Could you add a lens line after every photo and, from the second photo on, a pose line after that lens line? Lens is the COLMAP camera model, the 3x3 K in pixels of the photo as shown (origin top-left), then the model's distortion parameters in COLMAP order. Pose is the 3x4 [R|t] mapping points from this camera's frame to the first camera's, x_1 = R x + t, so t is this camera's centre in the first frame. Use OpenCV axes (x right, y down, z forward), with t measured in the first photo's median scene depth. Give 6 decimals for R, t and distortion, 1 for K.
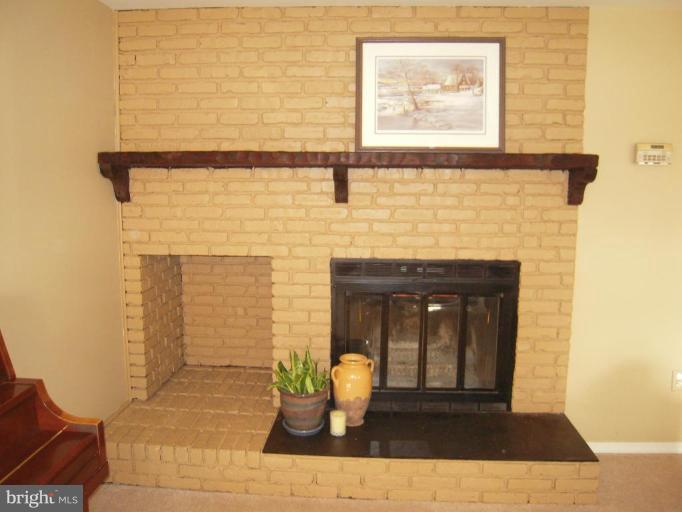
lens RADIAL K [[573.7, 0, 341.0], [0, 573.7, 256.0], [0, 0, 1]] dist [-0.126155, 0.076400]
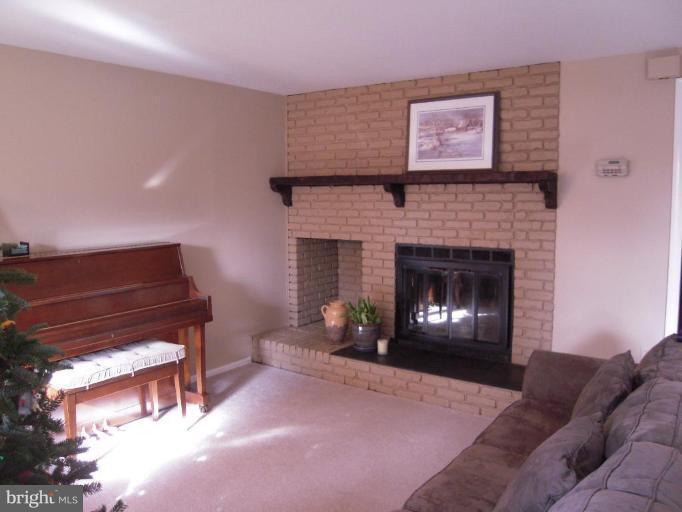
lens RADIAL K [[573.7, 0, 341.0], [0, 573.7, 256.0], [0, 0, 1]] dist [-0.126155, 0.076400]
pose [[0.843890, 0.045668, -0.534569, 0.712129], [-0.061044, 0.998073, -0.011101, 0.066827], [0.533032, 0.042000, 0.845052, -0.393256]]
